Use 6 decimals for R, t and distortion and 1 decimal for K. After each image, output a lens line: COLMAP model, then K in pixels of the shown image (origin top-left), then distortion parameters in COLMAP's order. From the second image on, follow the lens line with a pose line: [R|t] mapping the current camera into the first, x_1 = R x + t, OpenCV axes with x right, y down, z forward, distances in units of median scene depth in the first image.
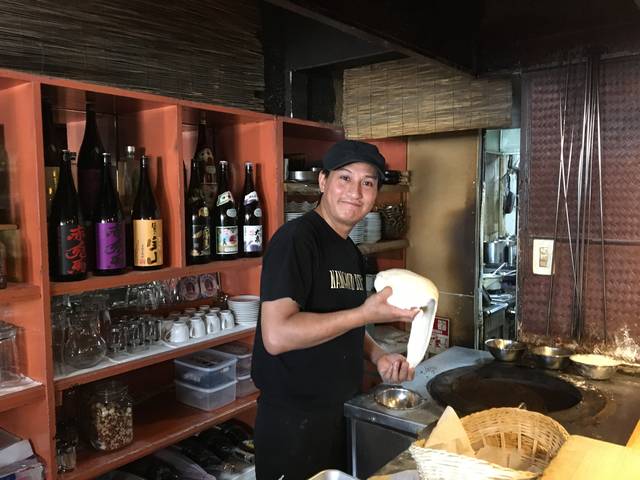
lens RADIAL K [[532.9, 0, 320.0], [0, 532.9, 240.0], [0, 0, 1]] dist [0.009181, 0.001375]
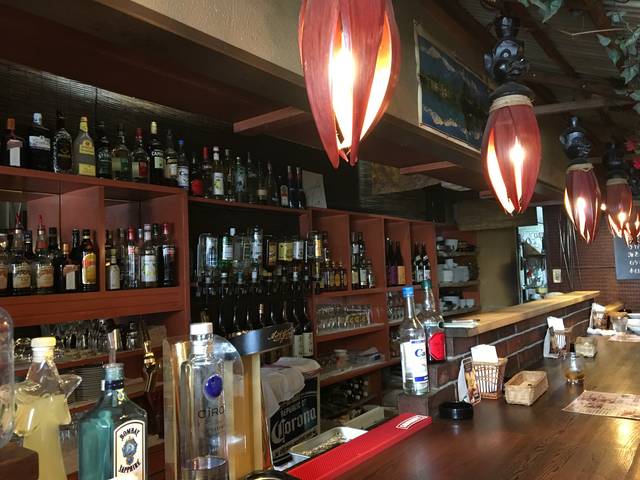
lens RADIAL K [[532.9, 0, 320.0], [0, 532.9, 240.0], [0, 0, 1]] dist [0.009181, 0.001375]
pose [[0.999182, -0.025685, 0.031245, -0.779896], [0.029835, 0.989624, -0.140552, 0.181418], [-0.027311, 0.141370, 0.989580, -1.503893]]
